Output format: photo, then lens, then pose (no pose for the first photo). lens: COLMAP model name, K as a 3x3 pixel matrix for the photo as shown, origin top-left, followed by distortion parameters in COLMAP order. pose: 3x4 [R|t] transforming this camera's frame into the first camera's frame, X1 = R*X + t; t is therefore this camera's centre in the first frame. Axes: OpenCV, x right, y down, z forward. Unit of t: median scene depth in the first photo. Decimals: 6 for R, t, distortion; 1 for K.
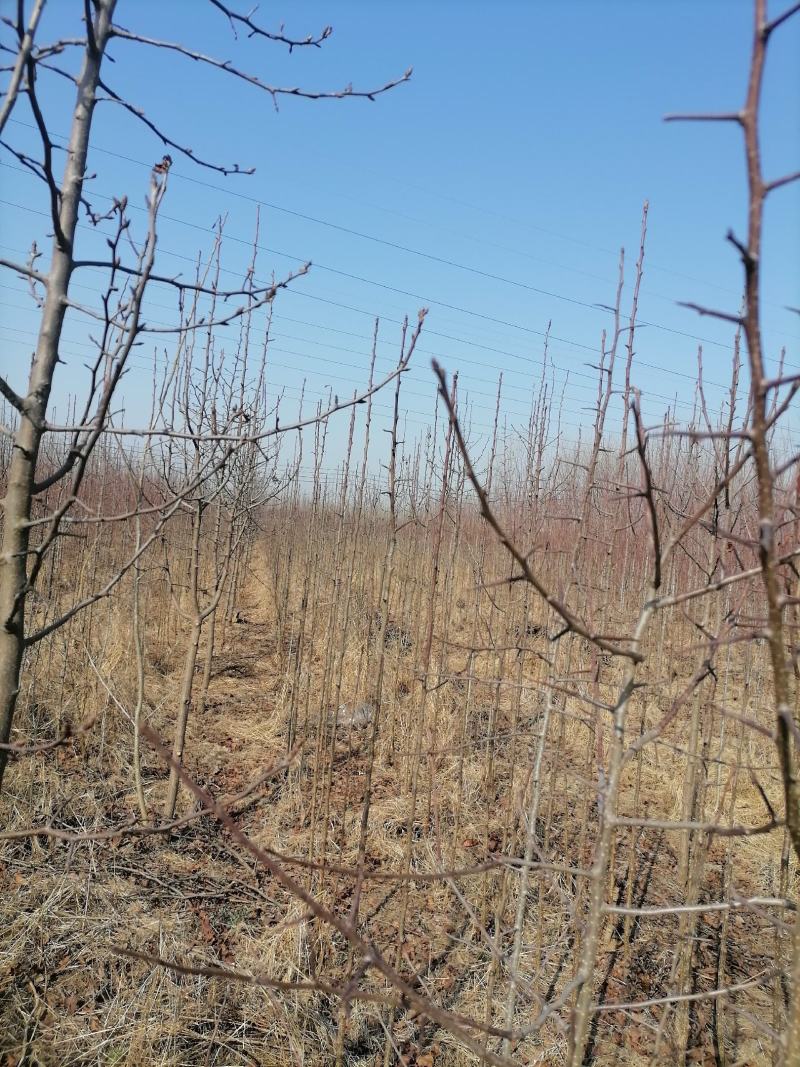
lens RADIAL K [[806.7, 0, 406.2], [0, 806.7, 531.0], [0, 0, 1]] dist [0.045947, -0.024036]
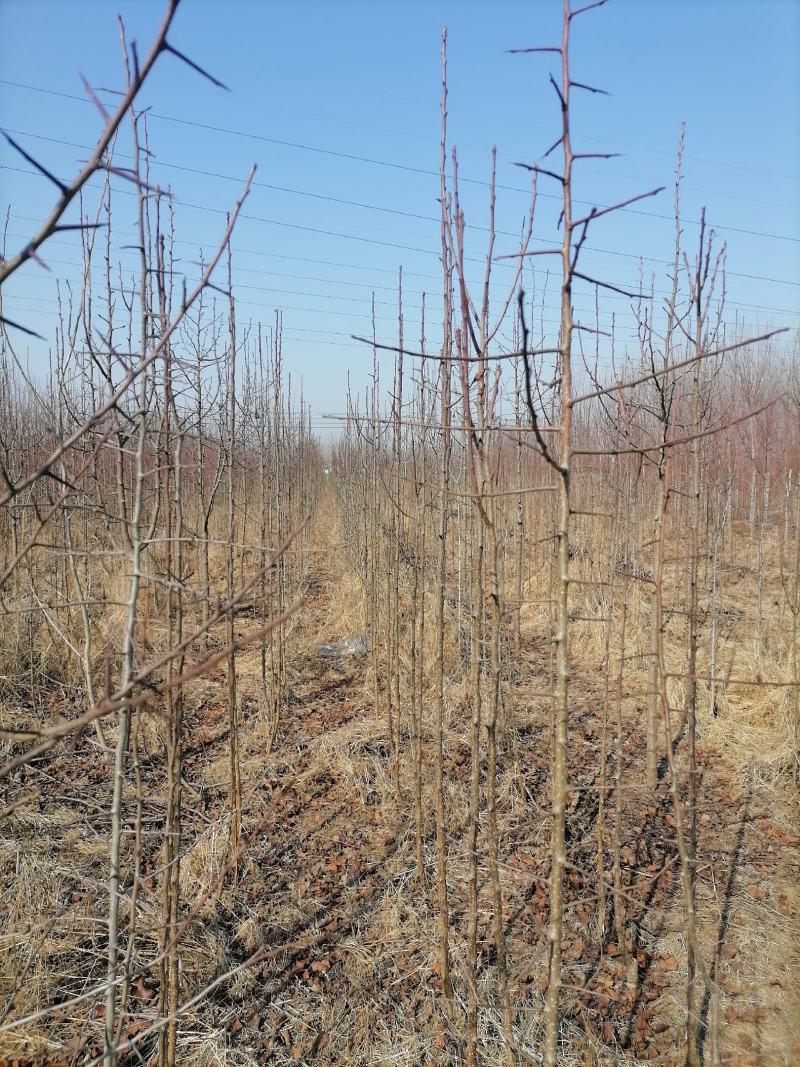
lens RADIAL K [[806.7, 0, 396.2], [0, 806.7, 532.8], [0, 0, 1]] dist [0.045947, -0.024036]
pose [[0.992561, -0.080986, -0.090904, 0.167071], [0.087699, 0.993508, 0.072461, 0.041106], [0.084446, -0.079894, 0.993220, 0.044061]]
